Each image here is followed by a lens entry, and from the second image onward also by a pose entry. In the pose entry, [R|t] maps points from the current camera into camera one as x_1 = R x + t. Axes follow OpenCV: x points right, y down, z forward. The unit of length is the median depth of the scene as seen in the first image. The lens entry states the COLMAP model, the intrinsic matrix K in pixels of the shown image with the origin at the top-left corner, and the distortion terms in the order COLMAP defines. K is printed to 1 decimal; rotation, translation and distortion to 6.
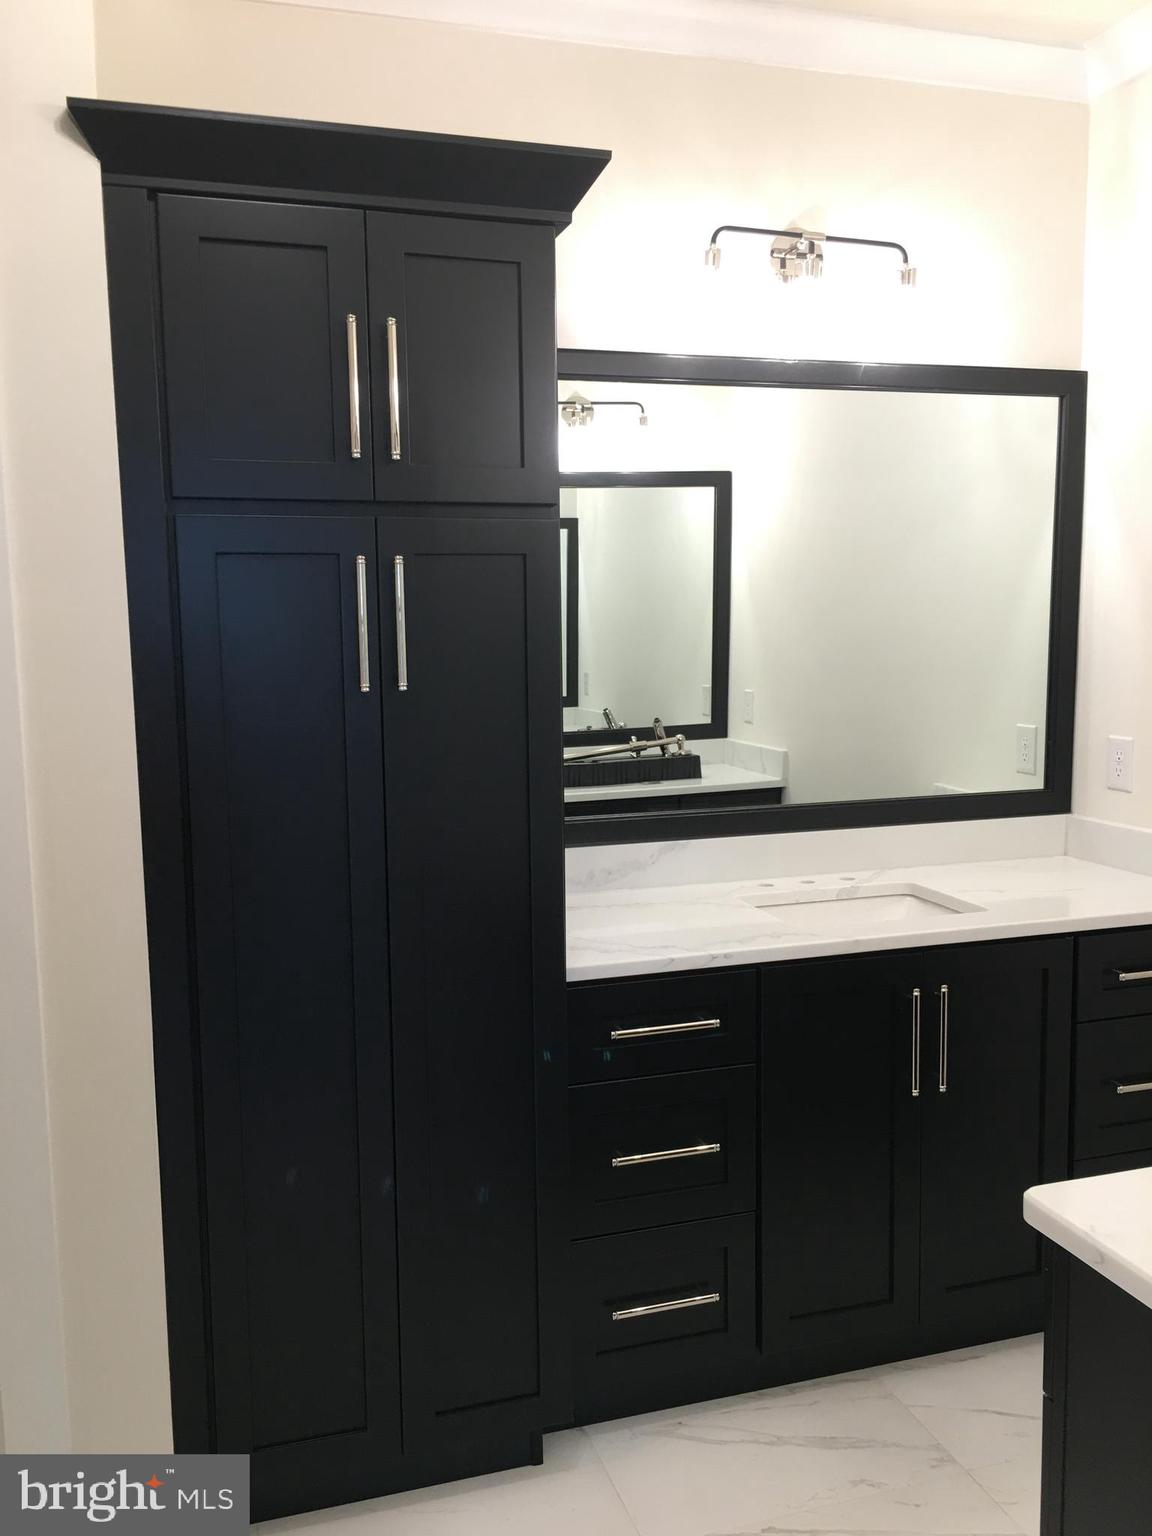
lens RADIAL K [[1298.3, 0, 576.0], [0, 1298.3, 768.0], [0, 0, 1]] dist [0.050895, -0.010449]
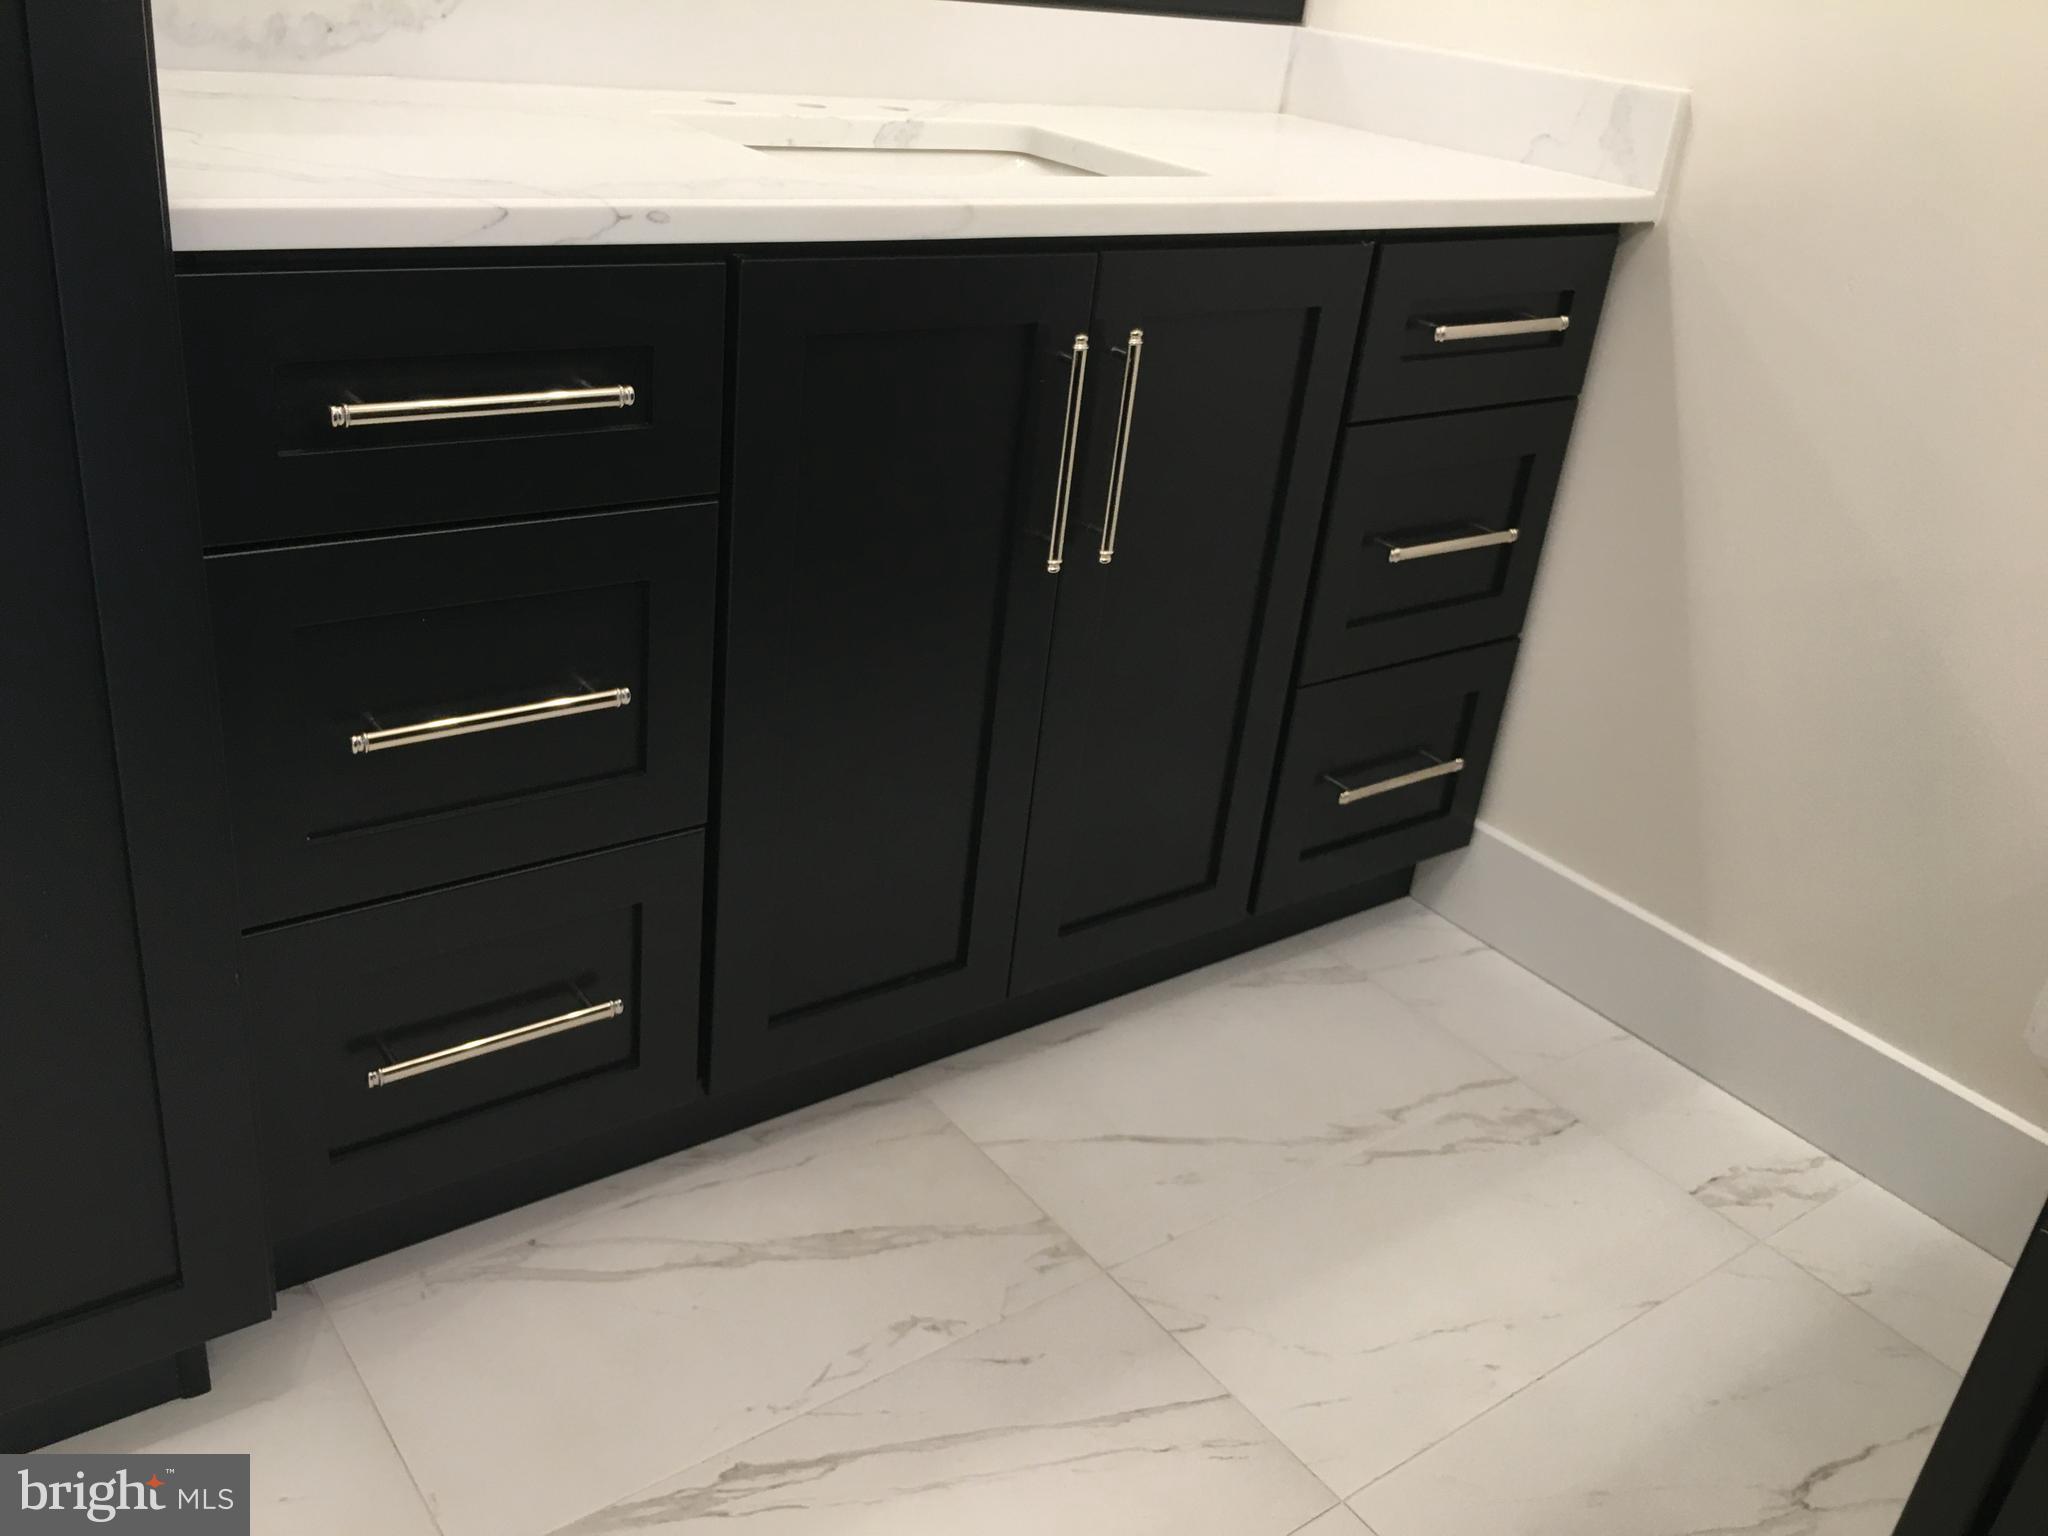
lens RADIAL K [[1750.7, 0, 1024.0], [0, 1750.7, 768.0], [0, 0, 1]] dist [0.016725, 0.006012]
pose [[0.934047, -0.043398, 0.354504, 0.028075], [-0.086292, 0.935759, 0.341919, 0.107555], [-0.346569, -0.349959, 0.870298, 0.451597]]
